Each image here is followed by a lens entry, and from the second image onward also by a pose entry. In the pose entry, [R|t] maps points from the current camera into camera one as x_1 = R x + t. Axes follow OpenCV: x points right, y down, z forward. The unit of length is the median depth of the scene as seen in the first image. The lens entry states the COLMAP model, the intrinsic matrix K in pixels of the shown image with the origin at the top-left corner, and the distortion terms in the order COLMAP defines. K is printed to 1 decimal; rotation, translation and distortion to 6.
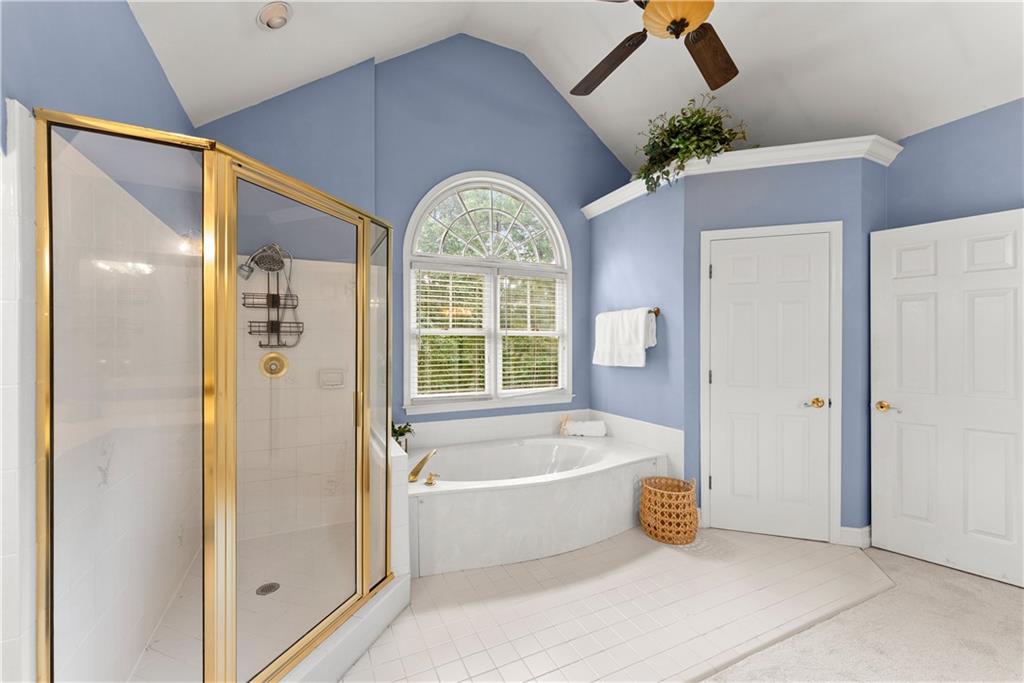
lens RADIAL K [[416.4, 0, 508.7], [0, 416.4, 346.0], [0, 0, 1]] dist [-0.000968, -0.000028]
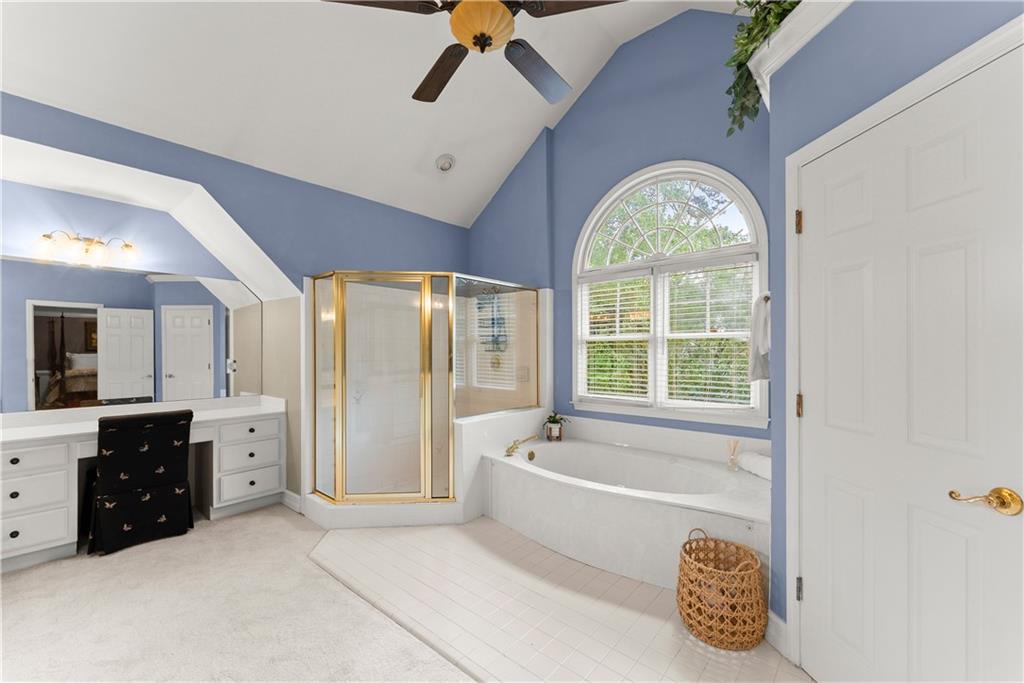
lens RADIAL K [[416.4, 0, 508.7], [0, 416.4, 346.0], [0, 0, 1]] dist [-0.000968, -0.000028]
pose [[0.397155, -0.009680, -0.917700, 0.737608], [0.003459, 0.999953, -0.009051, -0.003390], [0.917745, 0.000420, 0.397170, 0.349427]]
